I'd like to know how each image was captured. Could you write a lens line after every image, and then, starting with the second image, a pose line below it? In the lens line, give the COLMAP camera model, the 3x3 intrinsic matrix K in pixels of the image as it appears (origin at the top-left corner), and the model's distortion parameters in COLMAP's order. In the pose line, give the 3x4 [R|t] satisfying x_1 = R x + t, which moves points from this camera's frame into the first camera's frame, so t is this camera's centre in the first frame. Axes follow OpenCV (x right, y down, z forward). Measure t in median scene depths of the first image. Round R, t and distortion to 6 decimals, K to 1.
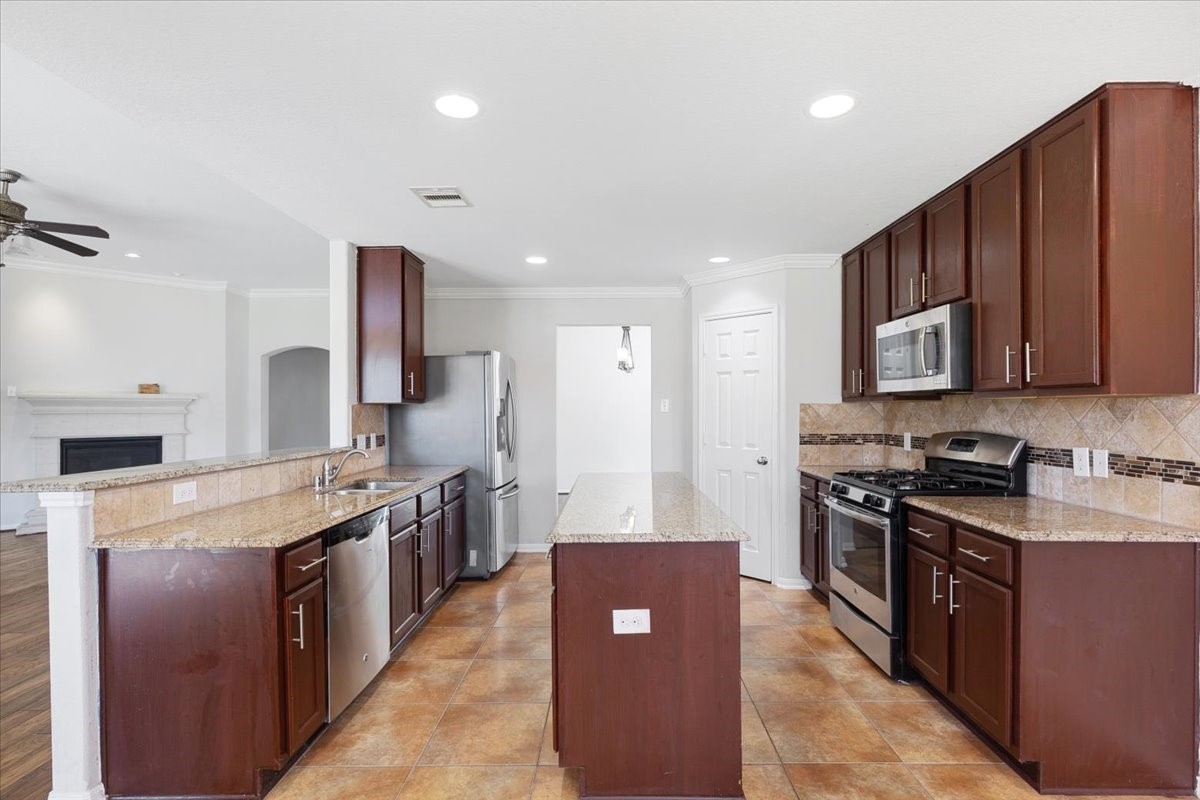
lens RADIAL K [[578.9, 0, 602.7], [0, 578.9, 406.0], [0, 0, 1]] dist [-0.003205, -0.000676]
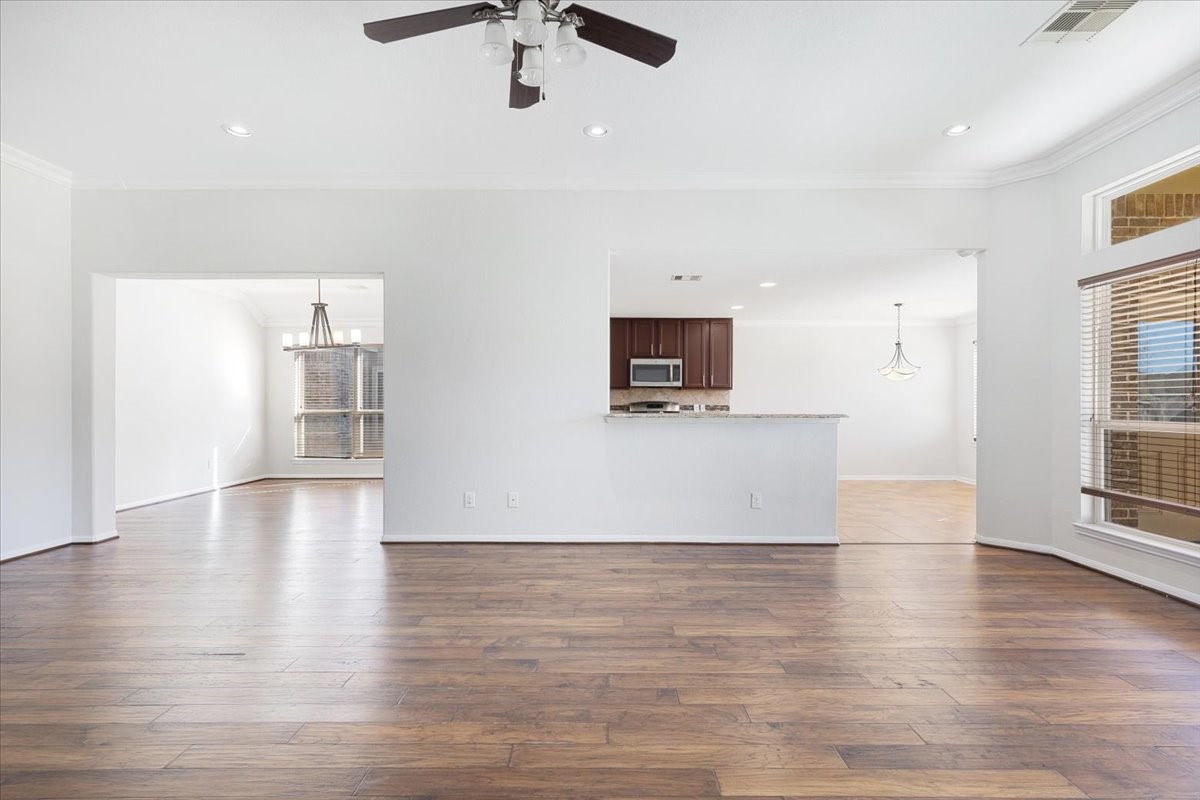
lens RADIAL K [[545.1, 0, 609.4], [0, 545.1, 402.6], [0, 0, 1]] dist [-0.003627, -0.000701]
pose [[-0.000682, 0.002047, 0.999998, -1.636306], [-0.002320, 0.999995, -0.002049, 0.045137], [-0.999997, -0.002322, -0.000677, 0.995091]]
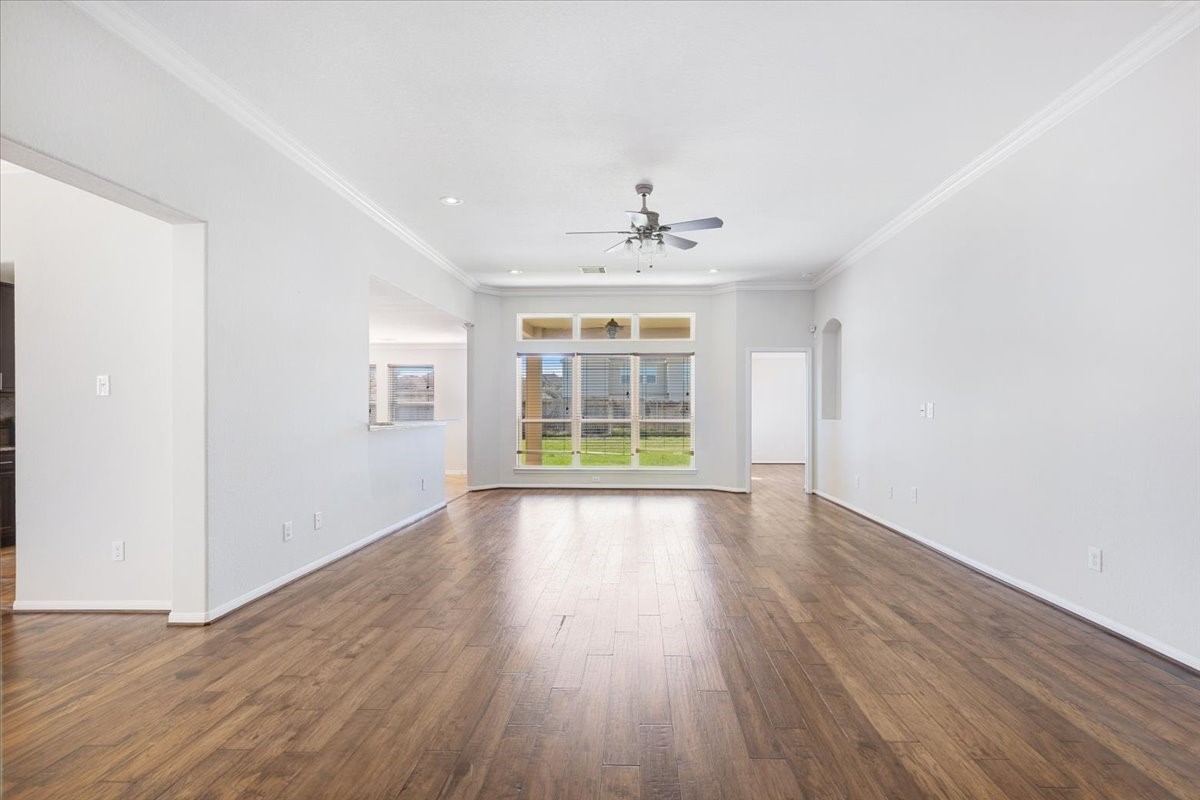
lens RADIAL K [[545.1, 0, 605.1], [0, 545.1, 404.9], [0, 0, 1]] dist [-0.003627, -0.000701]
pose [[-0.999235, 0.004109, 0.038893, -1.021366], [0.003746, 0.999949, -0.009414, 0.038416], [-0.038929, -0.009261, -0.999199, 2.342942]]
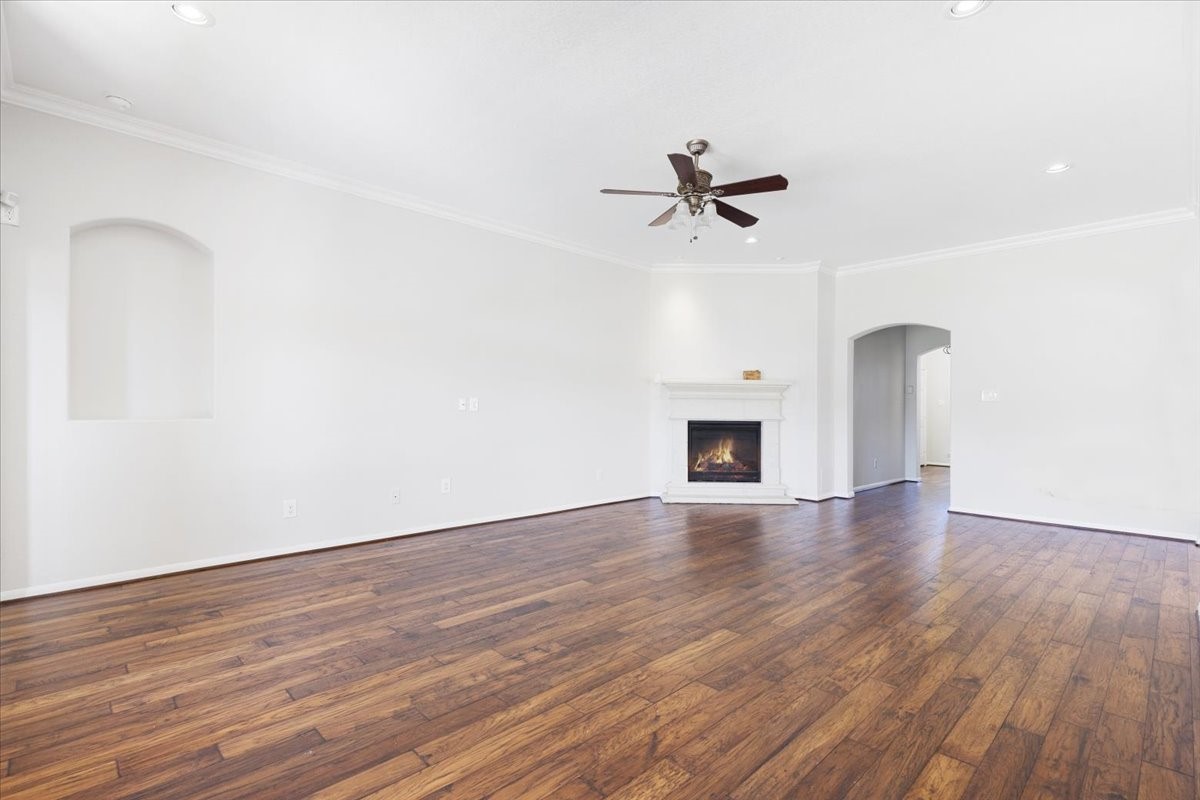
lens RADIAL K [[545.1, 0, 606.5], [0, 545.1, 403.7], [0, 0, 1]] dist [-0.003627, -0.000701]
pose [[0.699028, 0.004532, -0.715079, -0.414394], [-0.010302, 0.999940, -0.003733, 0.041622], [0.715020, 0.009977, 0.699033, 0.207402]]
